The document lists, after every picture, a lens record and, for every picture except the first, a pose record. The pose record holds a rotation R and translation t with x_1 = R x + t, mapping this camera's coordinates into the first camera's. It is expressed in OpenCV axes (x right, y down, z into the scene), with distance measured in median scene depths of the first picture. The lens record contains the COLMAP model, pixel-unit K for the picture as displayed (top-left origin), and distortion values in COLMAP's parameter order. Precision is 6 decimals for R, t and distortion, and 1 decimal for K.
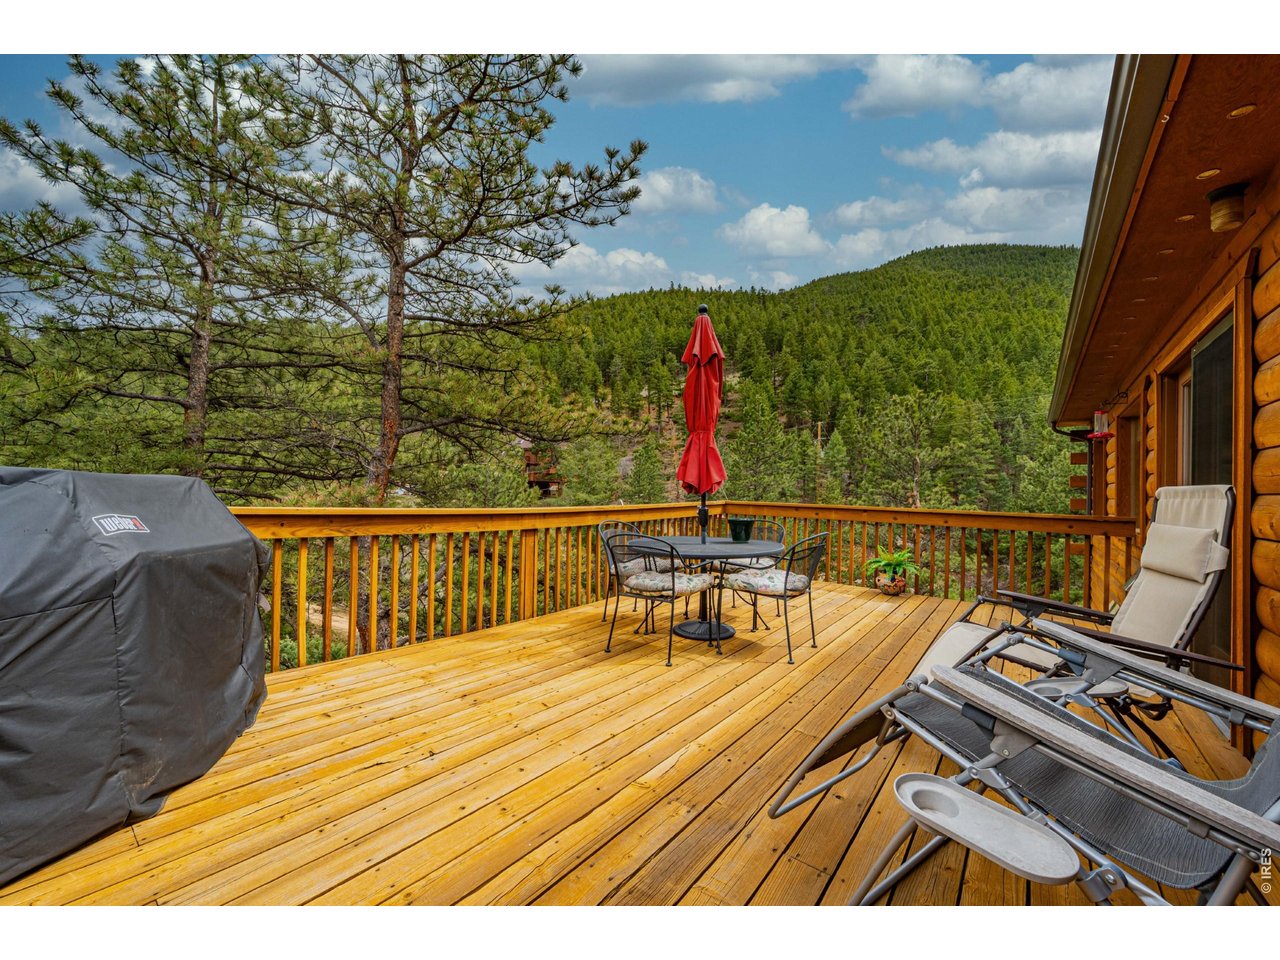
lens RADIAL K [[503.8, 0, 634.4], [0, 503.8, 480.5], [0, 0, 1]] dist [-0.000644, -0.000140]
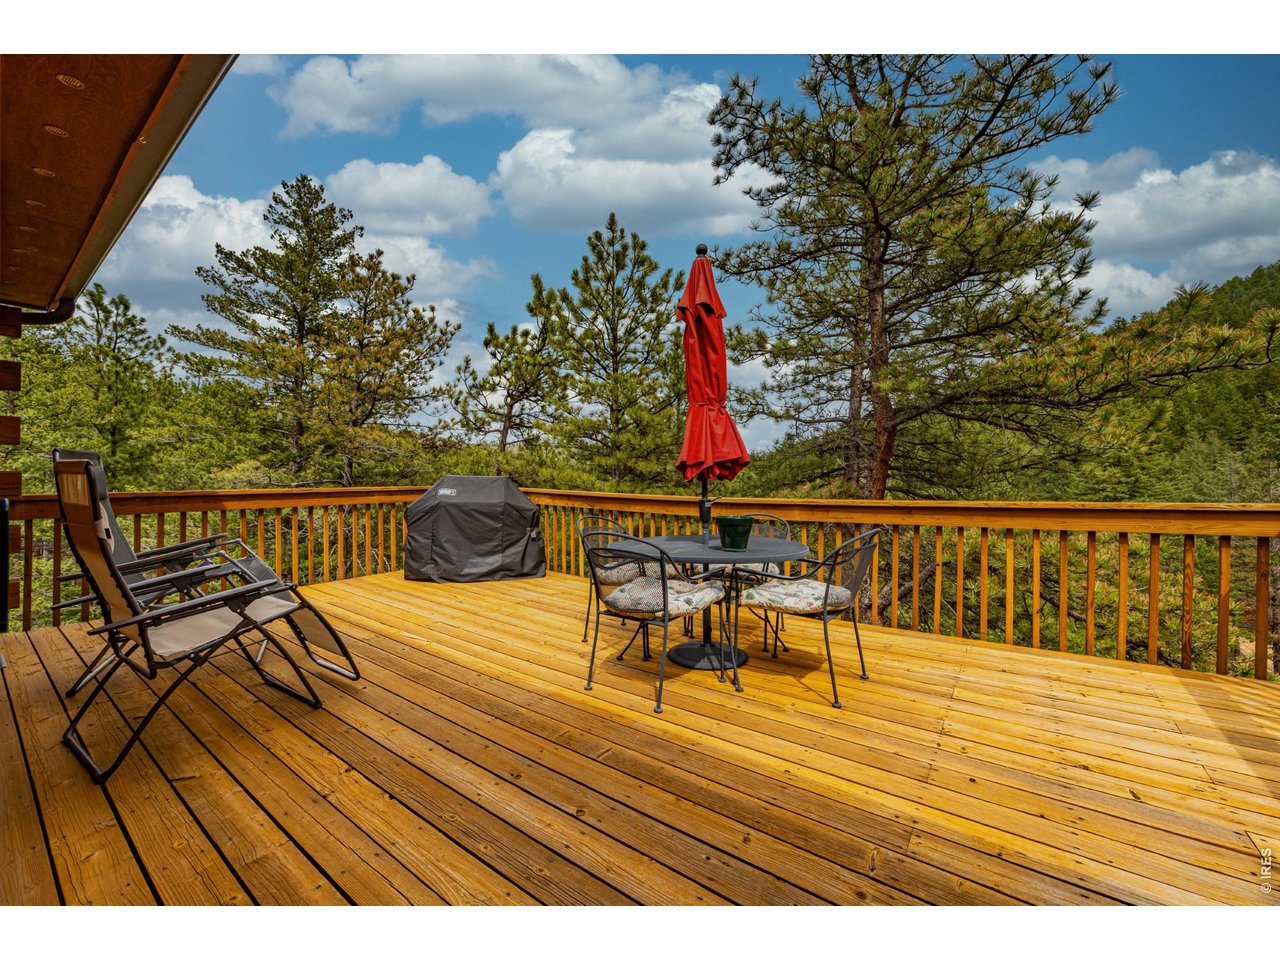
lens RADIAL K [[503.8, 0, 634.4], [0, 503.8, 480.5], [0, 0, 1]] dist [-0.000644, -0.000140]
pose [[0.033716, -0.024205, -0.999138, 1.148298], [0.012733, 0.999636, -0.023787, 0.057558], [0.999350, -0.011920, 0.034012, 1.083572]]
